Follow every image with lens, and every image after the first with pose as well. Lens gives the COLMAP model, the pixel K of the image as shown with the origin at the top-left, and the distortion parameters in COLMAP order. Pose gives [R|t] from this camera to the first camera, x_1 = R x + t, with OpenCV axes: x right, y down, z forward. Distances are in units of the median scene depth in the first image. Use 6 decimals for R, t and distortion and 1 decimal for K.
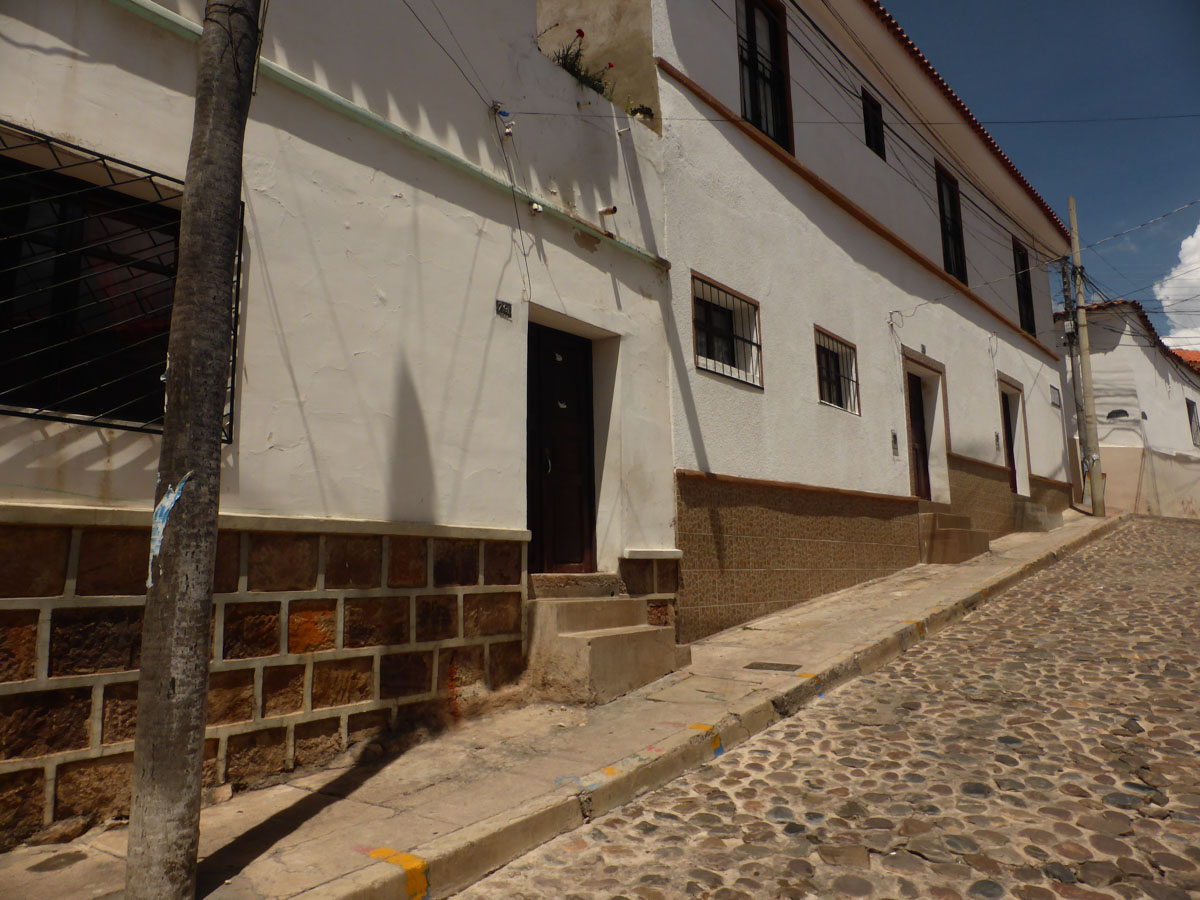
lens RADIAL K [[856.6, 0, 600.0], [0, 856.6, 450.0], [0, 0, 1]] dist [-0.052133, 0.039039]
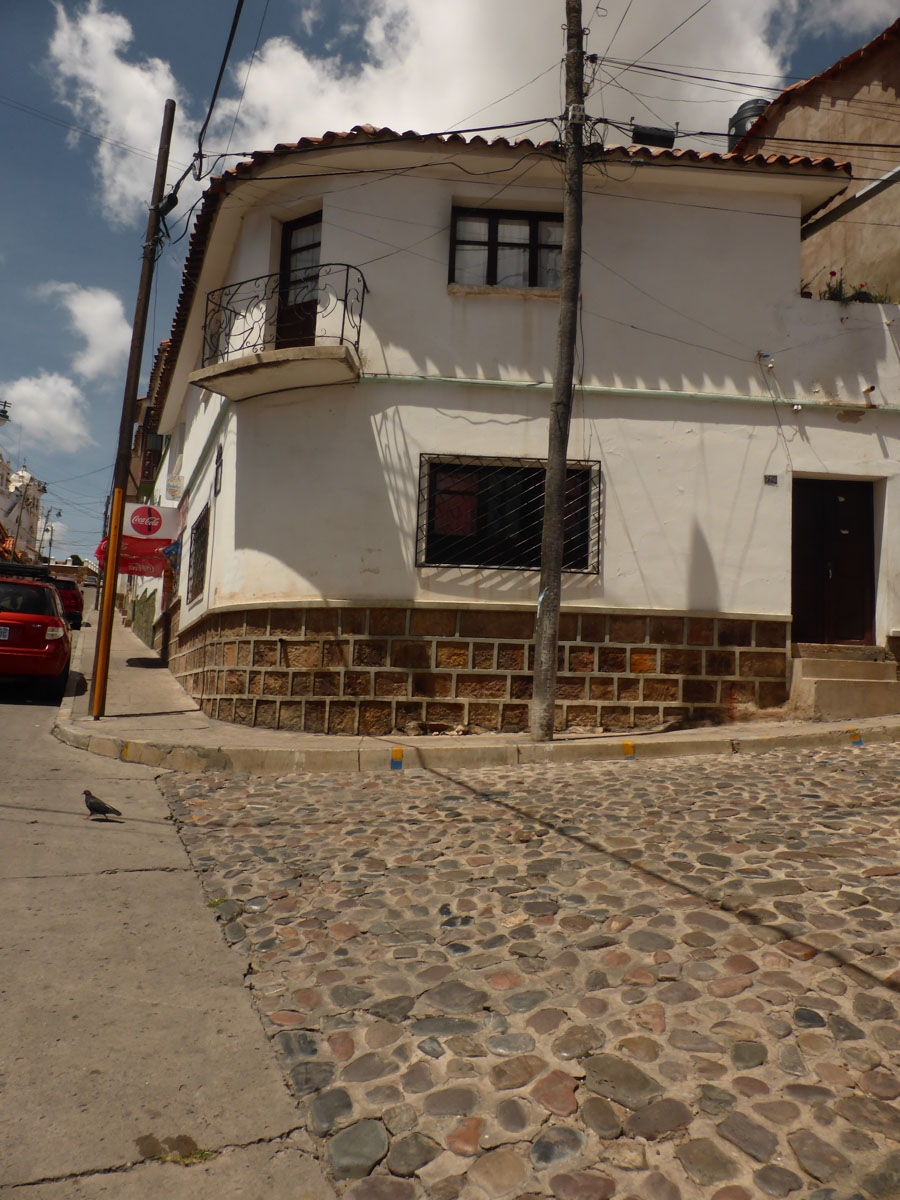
lens RADIAL K [[856.6, 0, 450.0], [0, 856.6, 600.0], [0, 0, 1]] dist [-0.052133, 0.039039]
pose [[0.644494, -0.038642, -0.763633, 0.824476], [0.063718, 0.997963, 0.003277, 0.021580], [0.761950, -0.050769, 0.645643, -0.591468]]
